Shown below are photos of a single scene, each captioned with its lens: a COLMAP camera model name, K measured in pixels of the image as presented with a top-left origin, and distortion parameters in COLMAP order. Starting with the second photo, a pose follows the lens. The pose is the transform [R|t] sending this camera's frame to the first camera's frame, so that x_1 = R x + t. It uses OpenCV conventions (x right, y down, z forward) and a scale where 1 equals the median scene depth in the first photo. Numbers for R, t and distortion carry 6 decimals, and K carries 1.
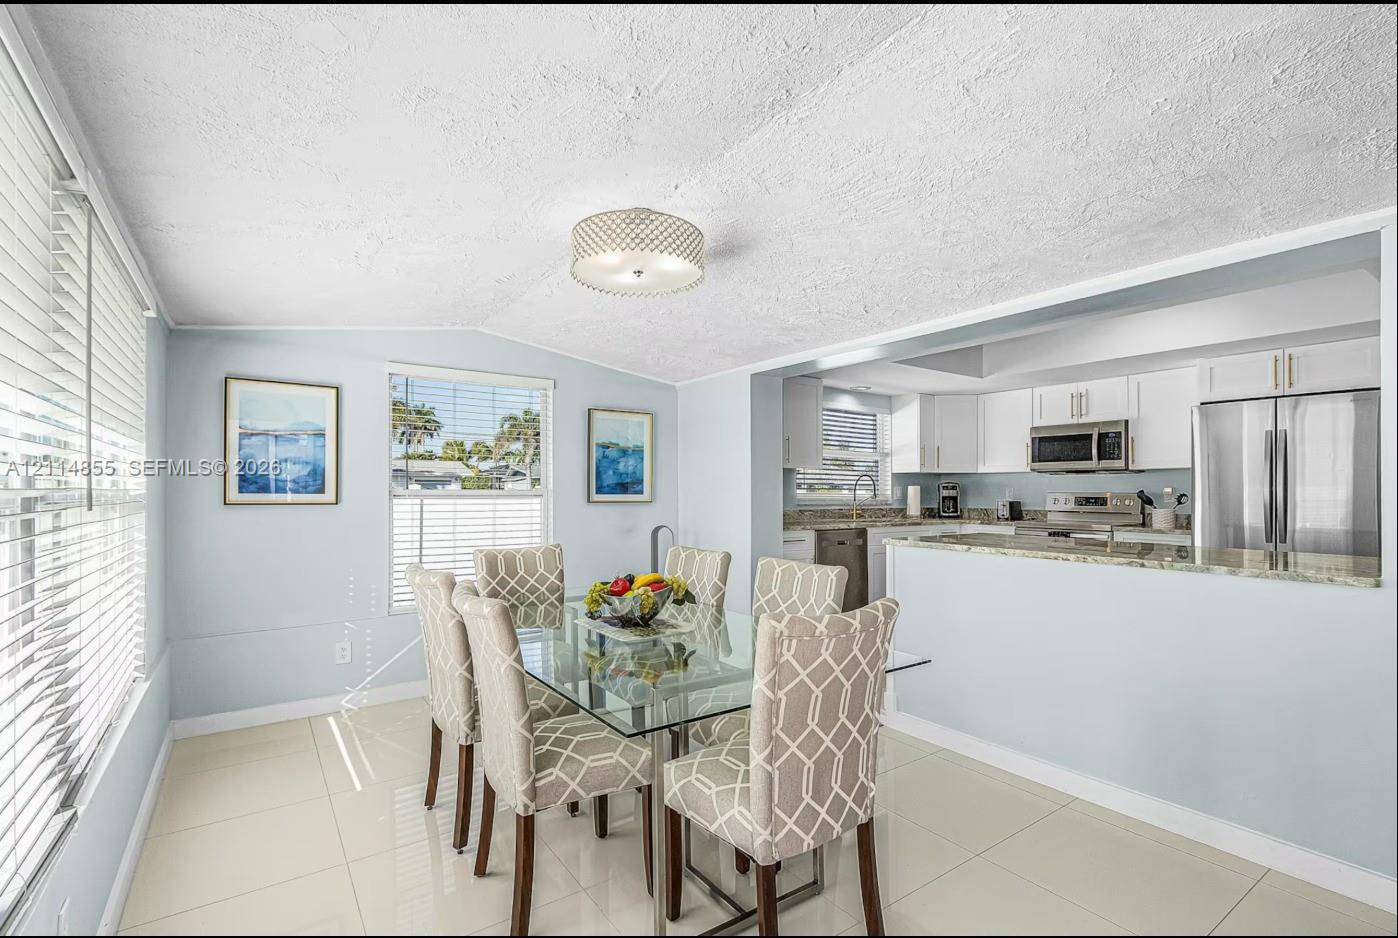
lens RADIAL K [[673.8, 0, 693.8], [0, 673.8, 485.1], [0, 0, 1]] dist [0.001557, -0.000295]
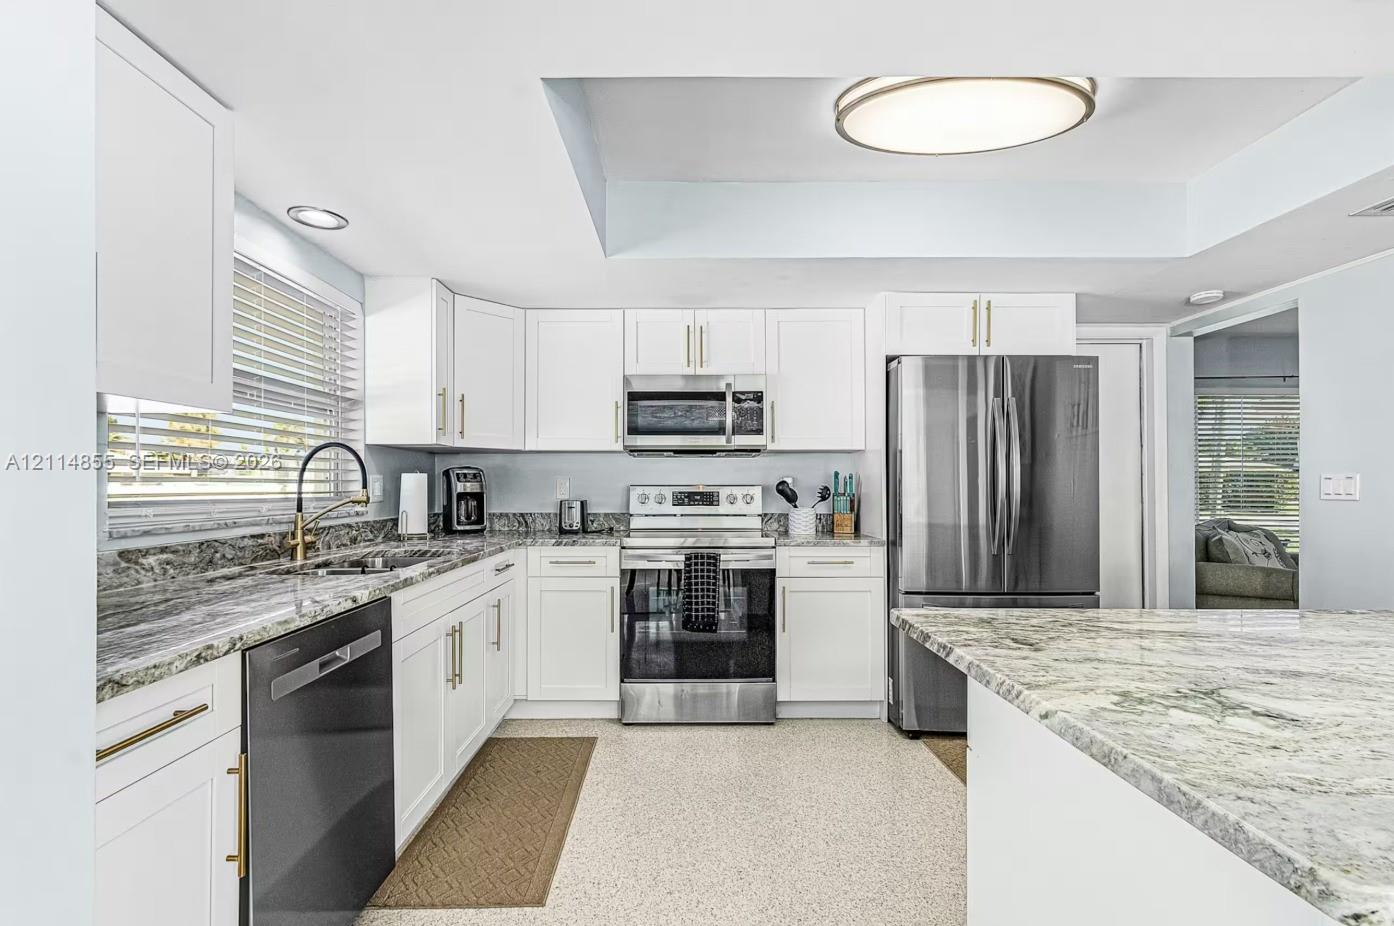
lens RADIAL K [[668.5, 0, 697.0], [0, 668.5, 463.0], [0, 0, 1]] dist [0.000294, -0.000132]
pose [[0.579619, 0.020695, 0.814624, 0.058516], [-0.006117, 0.999760, -0.021046, 0.003072], [-0.814864, 0.007216, 0.579607, 0.581382]]
